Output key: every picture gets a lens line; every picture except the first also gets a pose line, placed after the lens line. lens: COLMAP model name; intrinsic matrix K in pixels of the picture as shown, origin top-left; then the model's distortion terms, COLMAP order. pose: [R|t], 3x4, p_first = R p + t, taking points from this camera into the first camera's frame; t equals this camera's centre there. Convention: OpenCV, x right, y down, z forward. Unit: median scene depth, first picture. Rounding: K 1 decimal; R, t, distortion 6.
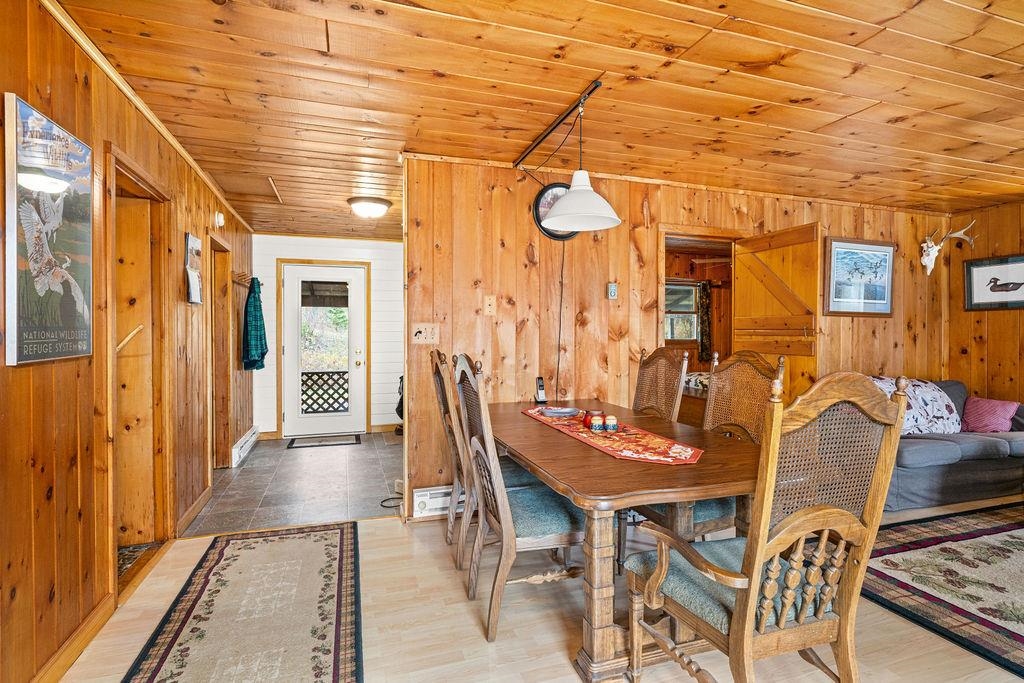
lens RADIAL K [[500.1, 0, 515.0], [0, 500.1, 337.7], [0, 0, 1]] dist [0.001640, 0.001632]
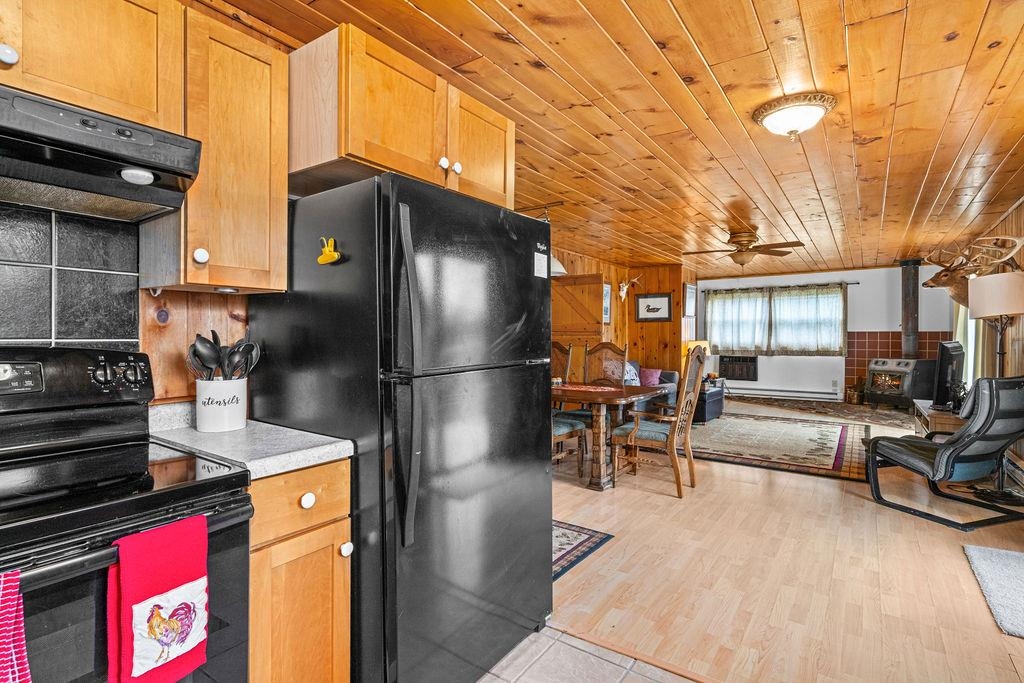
lens RADIAL K [[500.1, 0, 515.0], [0, 500.1, 337.7], [0, 0, 1]] dist [0.001640, 0.001632]
pose [[0.807434, -0.003413, 0.589948, -0.709762], [0.006085, 0.999978, -0.002544, 0.007183], [-0.589927, 0.005644, 0.807437, -0.281083]]
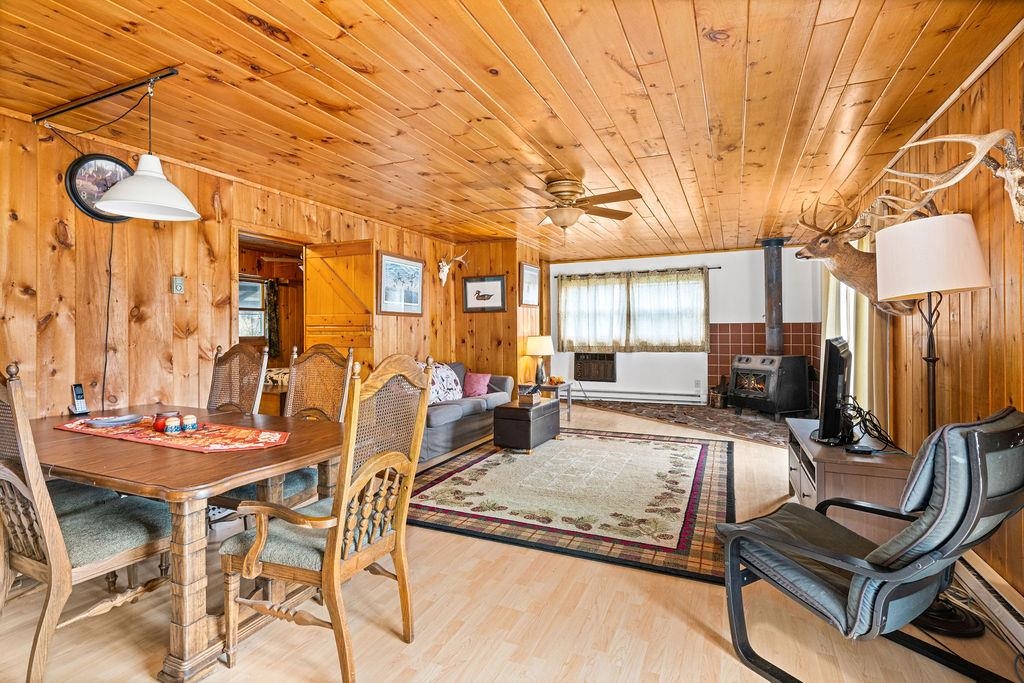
lens RADIAL K [[497.3, 0, 511.7], [0, 497.3, 322.6], [0, 0, 1]] dist [-0.000007, 0.000045]
pose [[0.678702, 0.003006, 0.734408, -0.059963], [0.014935, 0.999728, -0.017895, 0.002457], [-0.734262, 0.023114, 0.678472, -0.074386]]
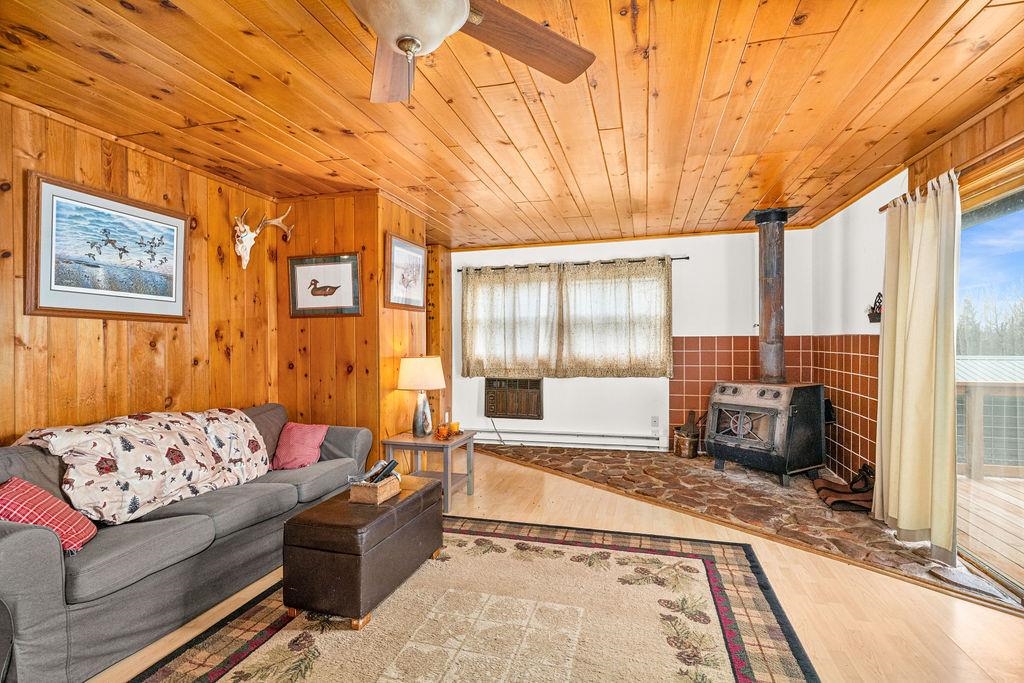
lens RADIAL K [[488.1, 0, 512.0], [0, 488.1, 341.5], [0, 0, 1]] dist [0.000703, 0.000248]
pose [[0.560099, -0.004250, 0.828415, 0.575868], [0.015713, 0.999861, -0.005494, -0.003968], [-0.828277, 0.016094, 0.560088, 0.321990]]
